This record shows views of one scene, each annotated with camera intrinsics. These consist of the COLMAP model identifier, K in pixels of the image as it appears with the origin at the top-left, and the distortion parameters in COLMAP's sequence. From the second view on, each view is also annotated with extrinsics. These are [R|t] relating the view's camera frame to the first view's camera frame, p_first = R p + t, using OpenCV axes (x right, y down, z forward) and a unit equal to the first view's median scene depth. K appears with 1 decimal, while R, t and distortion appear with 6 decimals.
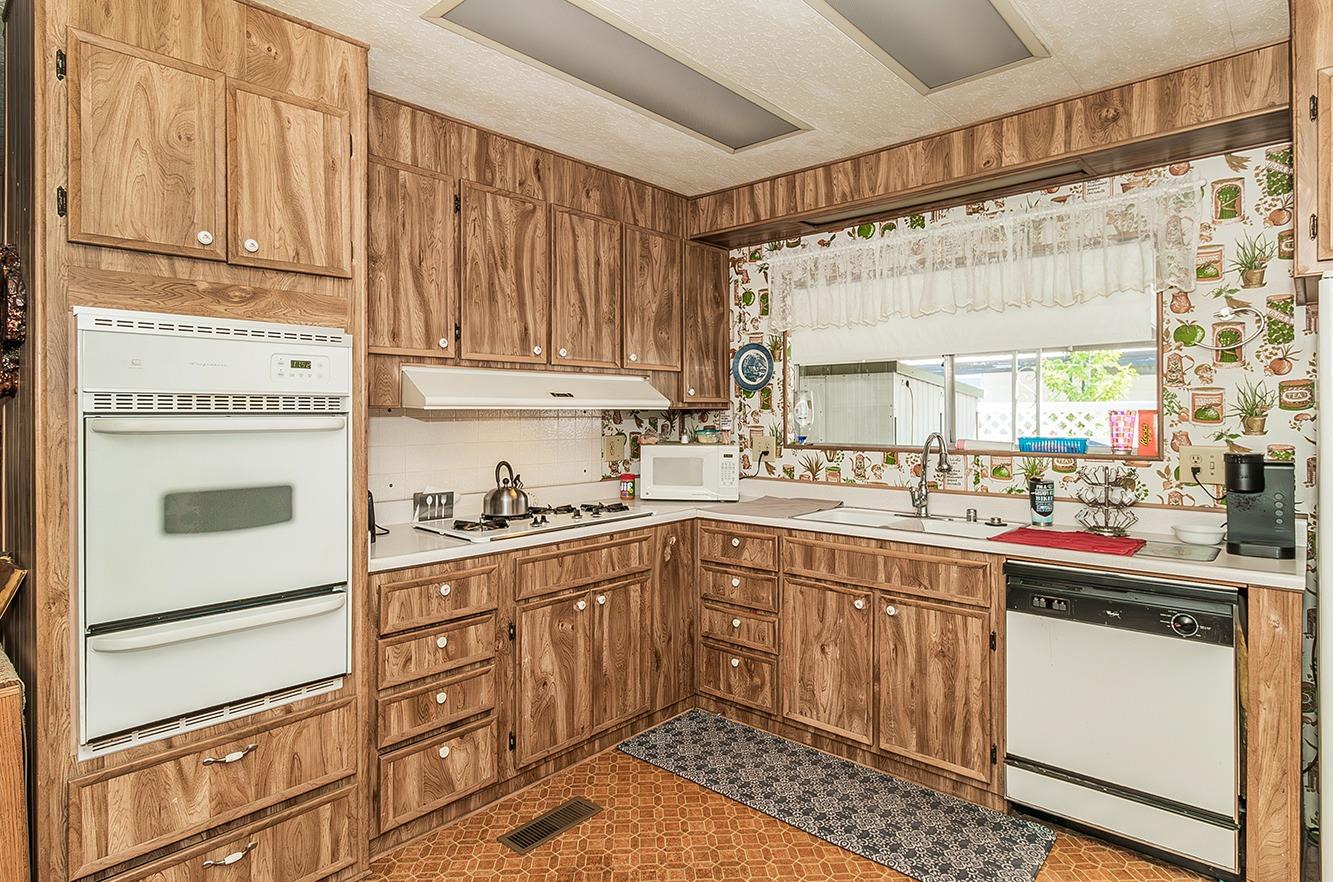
lens RADIAL K [[711.4, 0, 661.8], [0, 711.4, 392.7], [0, 0, 1]] dist [-0.002593, 0.000581]
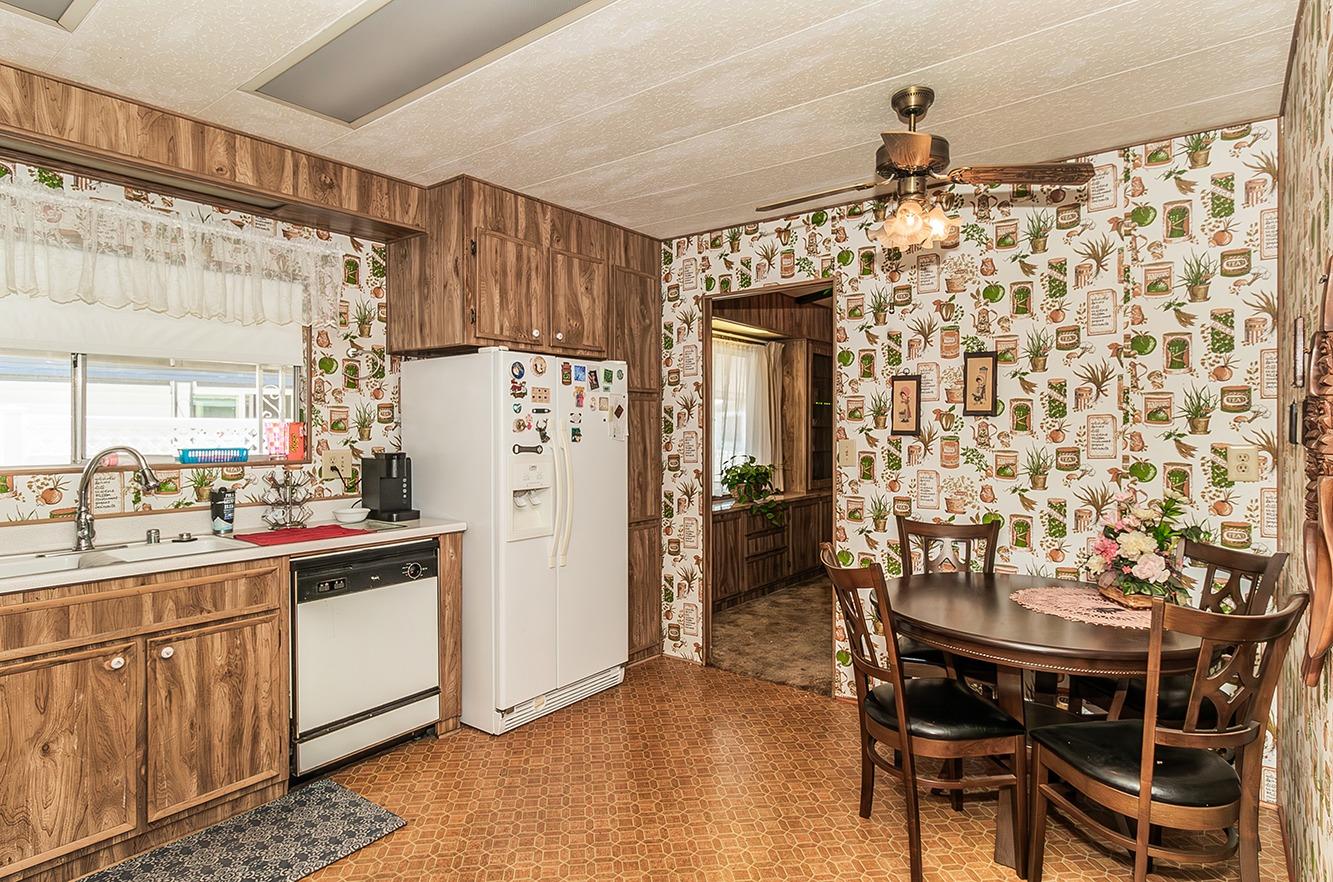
lens RADIAL K [[711.4, 0, 658.2], [0, 711.4, 408.0], [0, 0, 1]] dist [-0.002593, 0.000581]
pose [[-0.071661, 0.031388, 0.996935, -0.595258], [-0.029371, 0.999005, -0.033564, 0.023041], [-0.996997, -0.031686, -0.070668, 0.485715]]
